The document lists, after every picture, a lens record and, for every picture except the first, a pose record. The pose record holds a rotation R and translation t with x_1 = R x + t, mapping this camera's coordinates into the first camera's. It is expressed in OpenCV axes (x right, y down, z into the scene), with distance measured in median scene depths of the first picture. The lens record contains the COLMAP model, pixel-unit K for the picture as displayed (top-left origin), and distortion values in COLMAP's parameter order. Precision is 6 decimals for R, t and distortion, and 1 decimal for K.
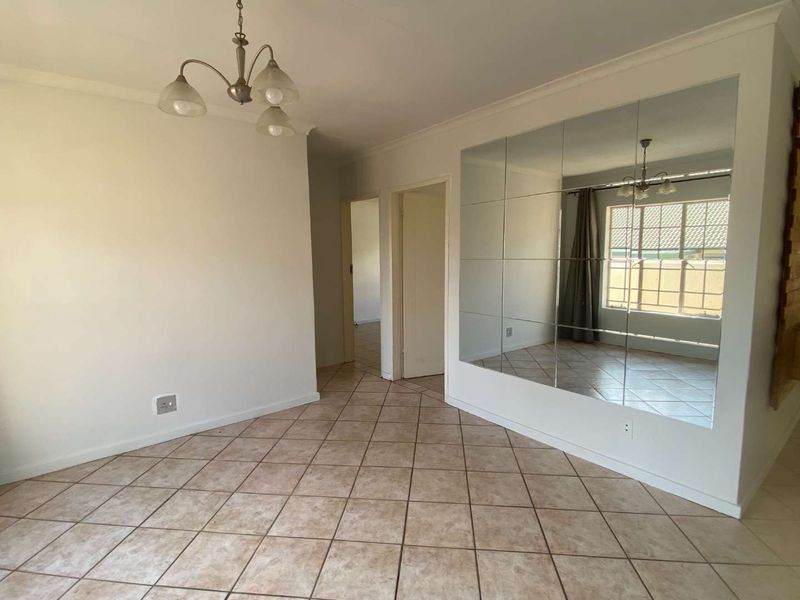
lens RADIAL K [[409.2, 0, 397.0], [0, 409.2, 297.6], [0, 0, 1]] dist [0.046416, -0.037147]
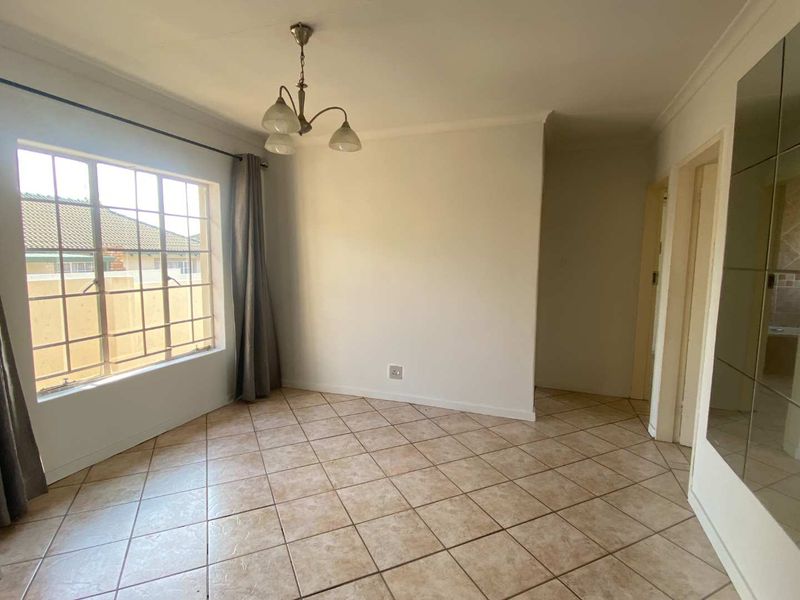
lens RADIAL K [[409.2, 0, 397.0], [0, 409.2, 297.6], [0, 0, 1]] dist [0.046416, -0.037147]
pose [[0.505051, 0.104150, -0.856782, 0.502242], [-0.108892, 0.992449, 0.056452, -0.041532], [0.856192, 0.064786, 0.512579, 0.348866]]
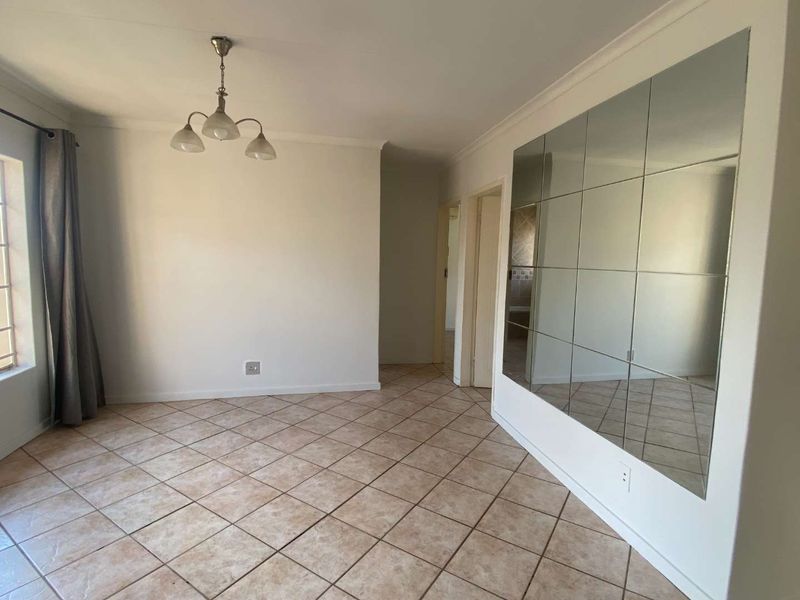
lens RADIAL K [[417.4, 0, 399.3], [0, 417.4, 297.0], [0, 0, 1]] dist [0.052388, -0.037502]
pose [[0.885537, 0.075393, -0.458410, 0.441657], [-0.082102, 0.996610, 0.005309, -0.007985], [0.457256, 0.032935, 0.888725, 0.034145]]
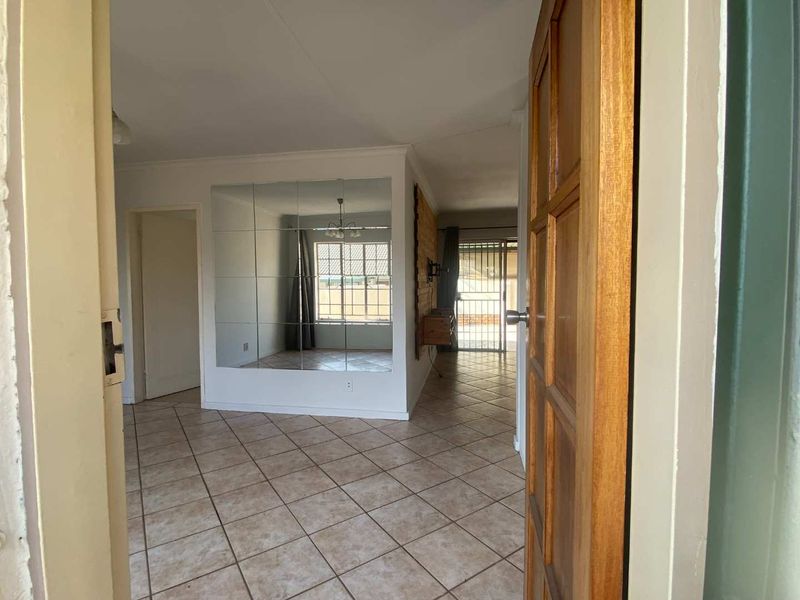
lens RADIAL K [[391.9, 0, 415.9], [0, 391.9, 299.2], [0, 0, 1]] dist [0.002853, -0.027575]
pose [[0.733044, -0.027203, 0.679637, -0.209677], [0.072911, 0.996585, -0.038751, 0.059499], [-0.676263, 0.077959, 0.732524, -0.222731]]
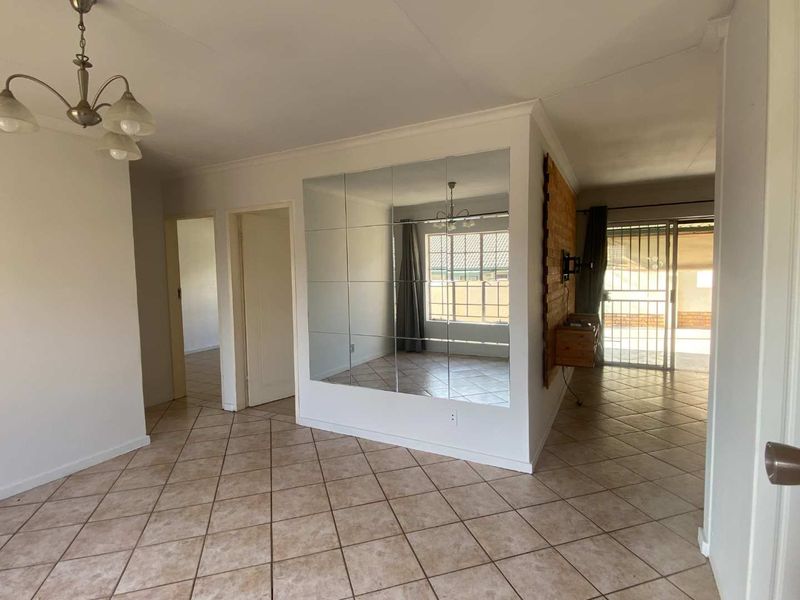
lens RADIAL K [[417.4, 0, 399.3], [0, 417.4, 297.0], [0, 0, 1]] dist [0.052388, -0.037502]
pose [[0.918943, -0.032836, 0.393022, -0.058418], [0.052337, 0.997868, -0.039003, -0.001802], [-0.390903, 0.056411, 0.918702, -0.084401]]
